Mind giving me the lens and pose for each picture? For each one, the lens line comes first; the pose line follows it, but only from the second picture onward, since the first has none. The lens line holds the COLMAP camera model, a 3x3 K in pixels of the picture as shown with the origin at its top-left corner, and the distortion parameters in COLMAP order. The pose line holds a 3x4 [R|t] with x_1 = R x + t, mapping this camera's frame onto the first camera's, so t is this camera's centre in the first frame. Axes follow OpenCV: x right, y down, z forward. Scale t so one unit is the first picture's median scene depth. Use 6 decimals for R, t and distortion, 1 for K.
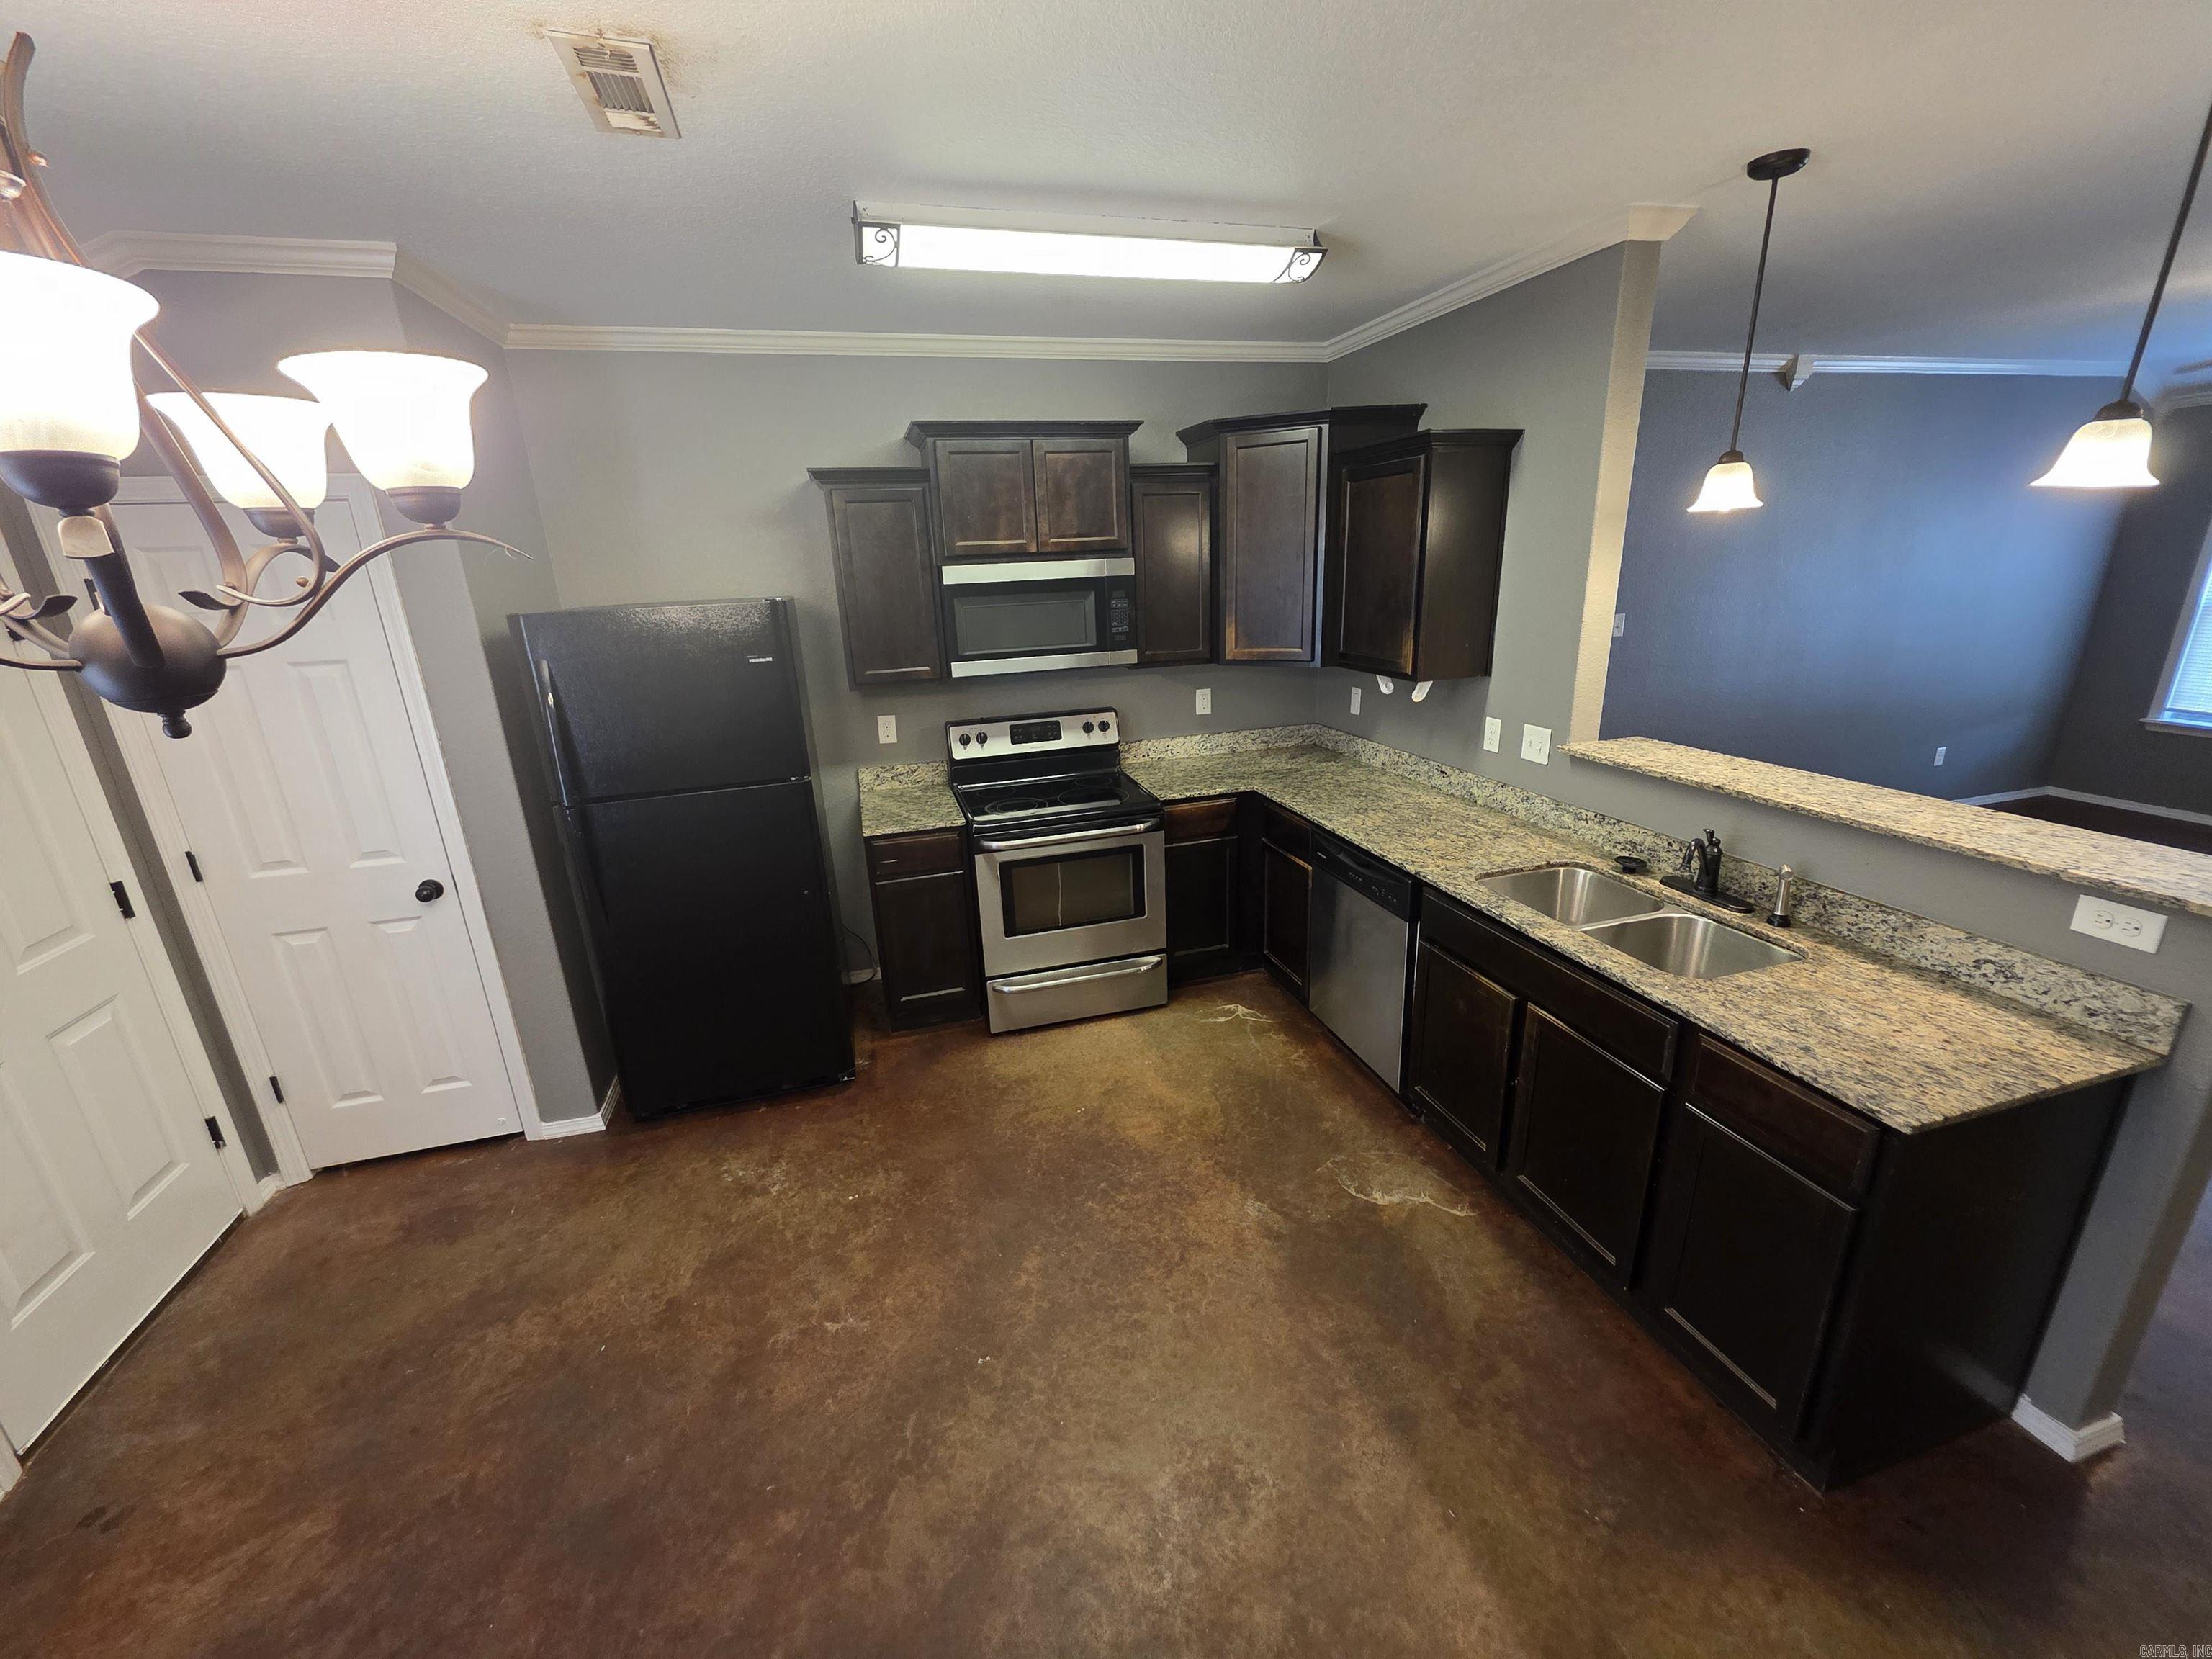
lens RADIAL K [[878.2, 0, 1104.8], [0, 878.2, 831.6], [0, 0, 1]] dist [0.005695, -0.001862]
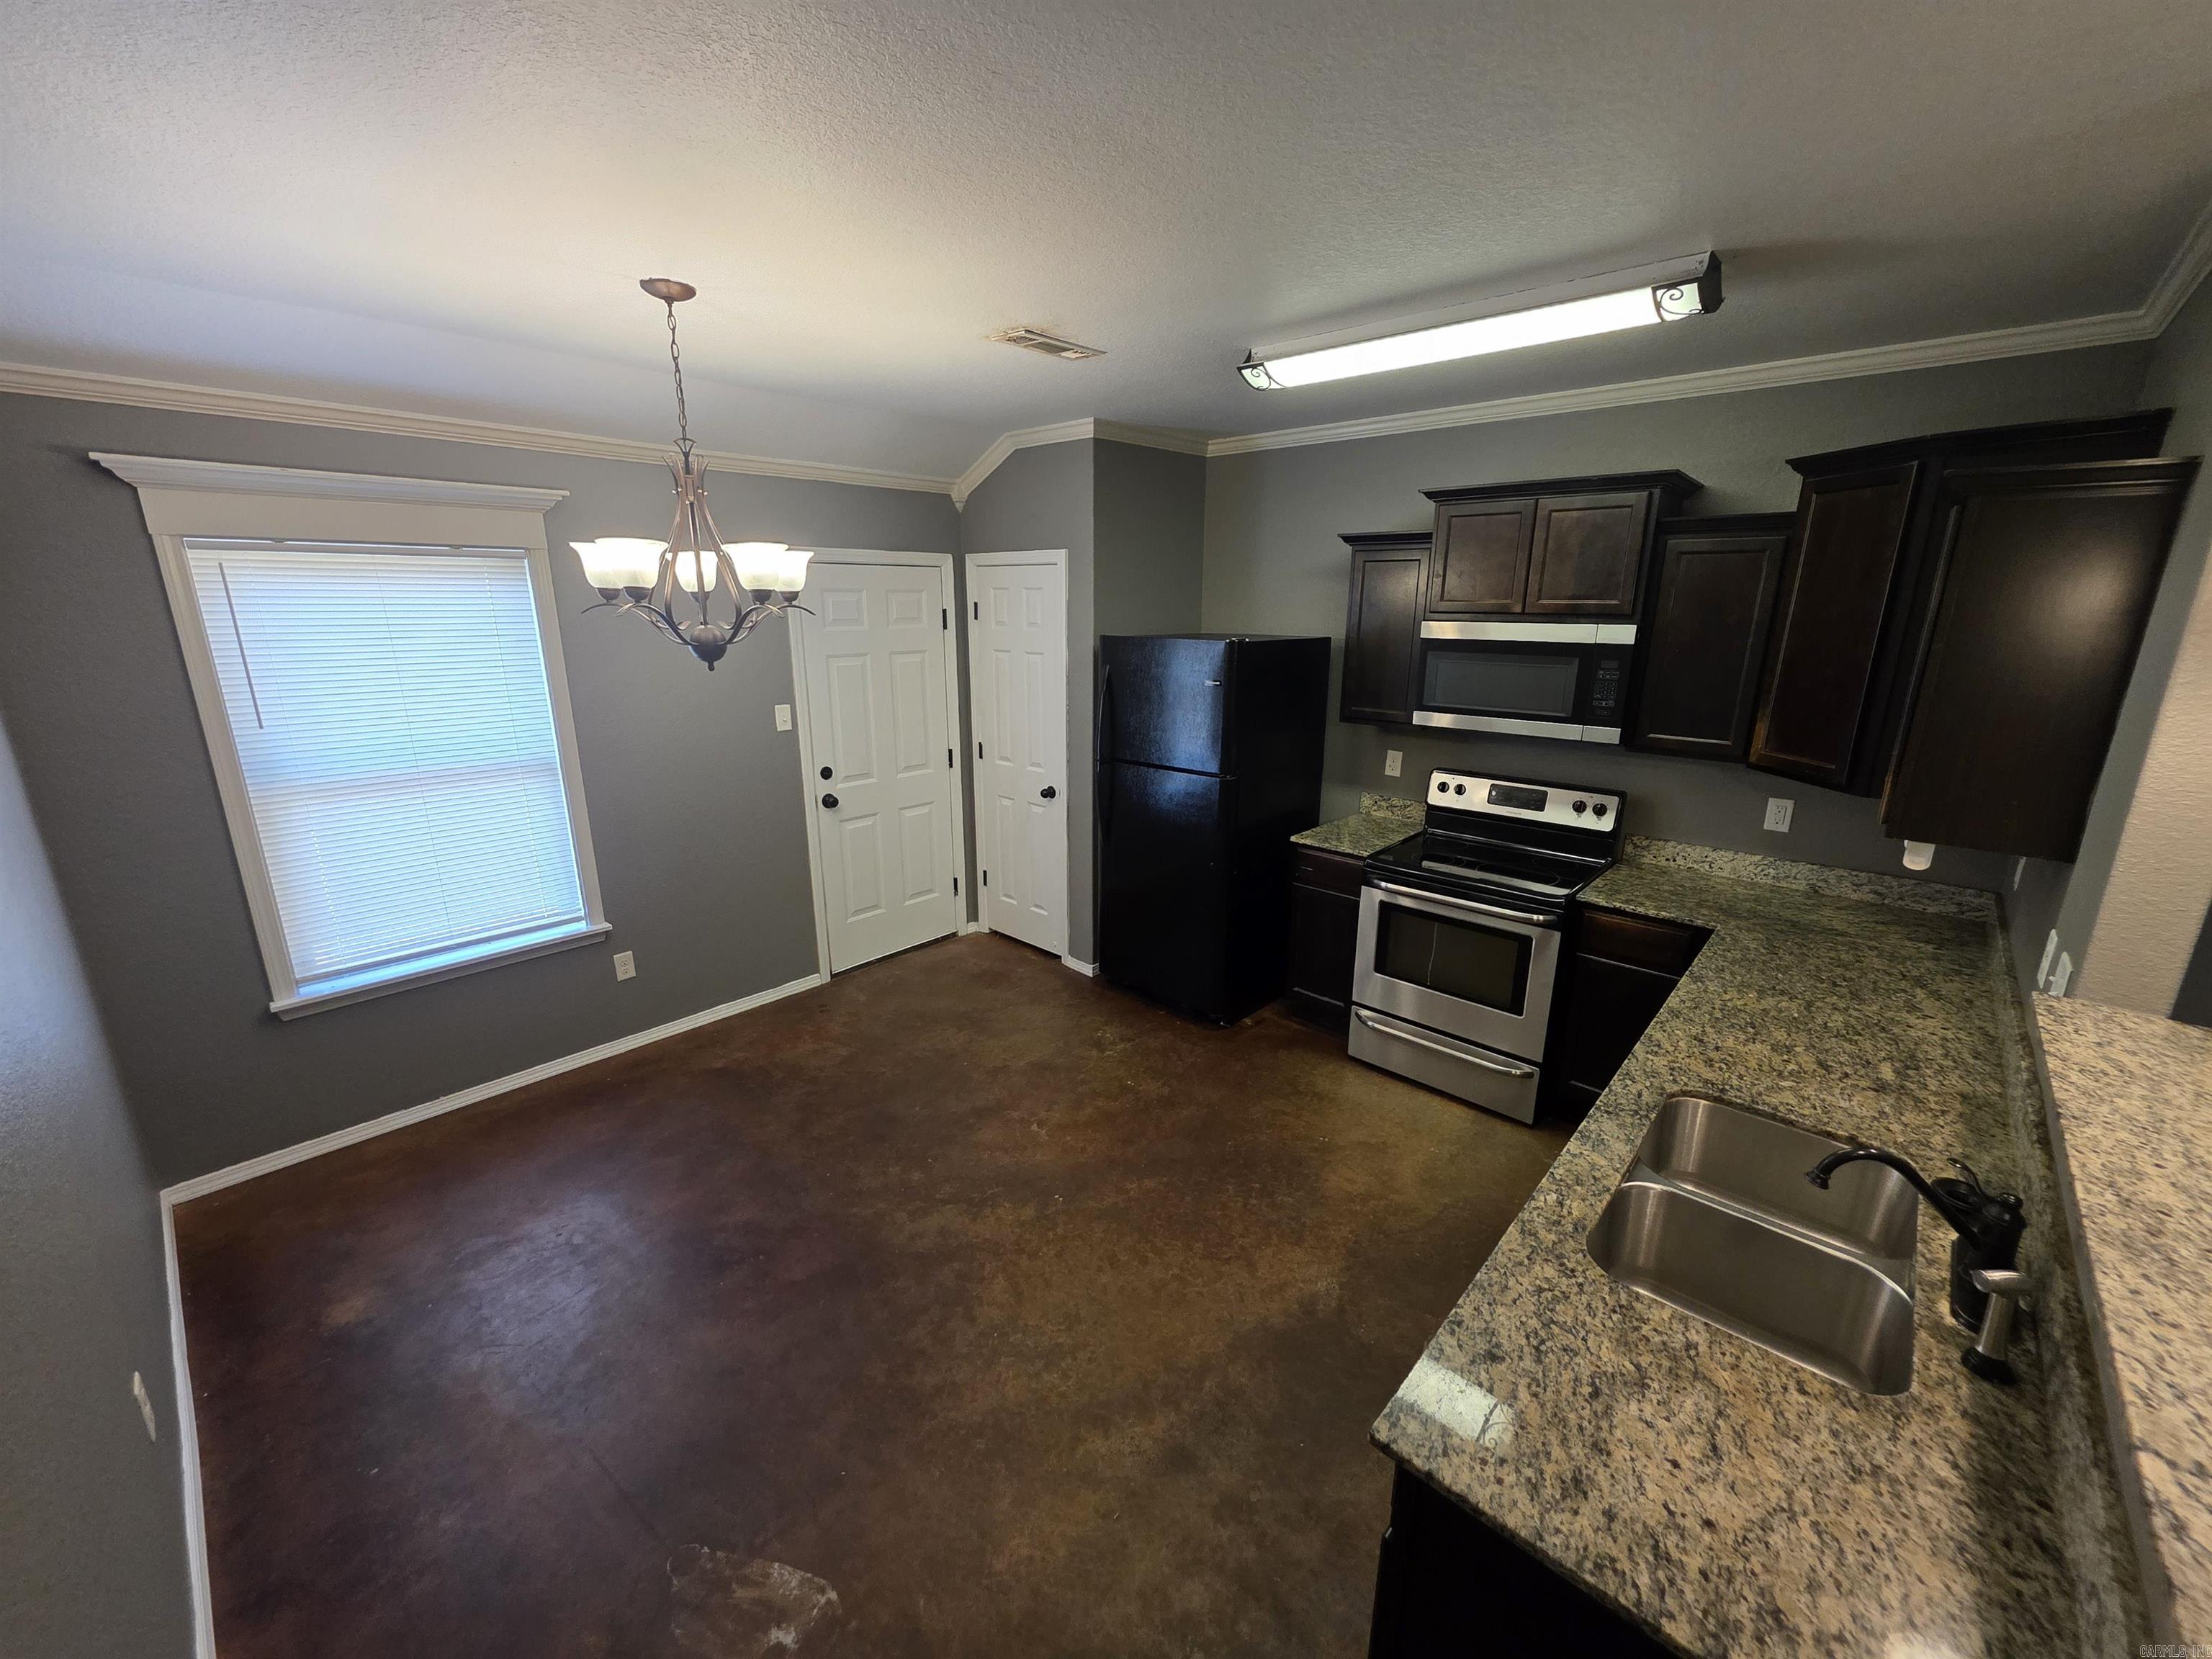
lens RADIAL K [[878.2, 0, 1105.8], [0, 878.2, 831.6], [0, 0, 1]] dist [0.005695, -0.001862]
pose [[0.520973, 0.261826, -0.812425, 0.550520], [-0.280070, 0.951534, 0.127060, -0.086190], [0.806317, 0.161341, 0.569053, 0.122901]]
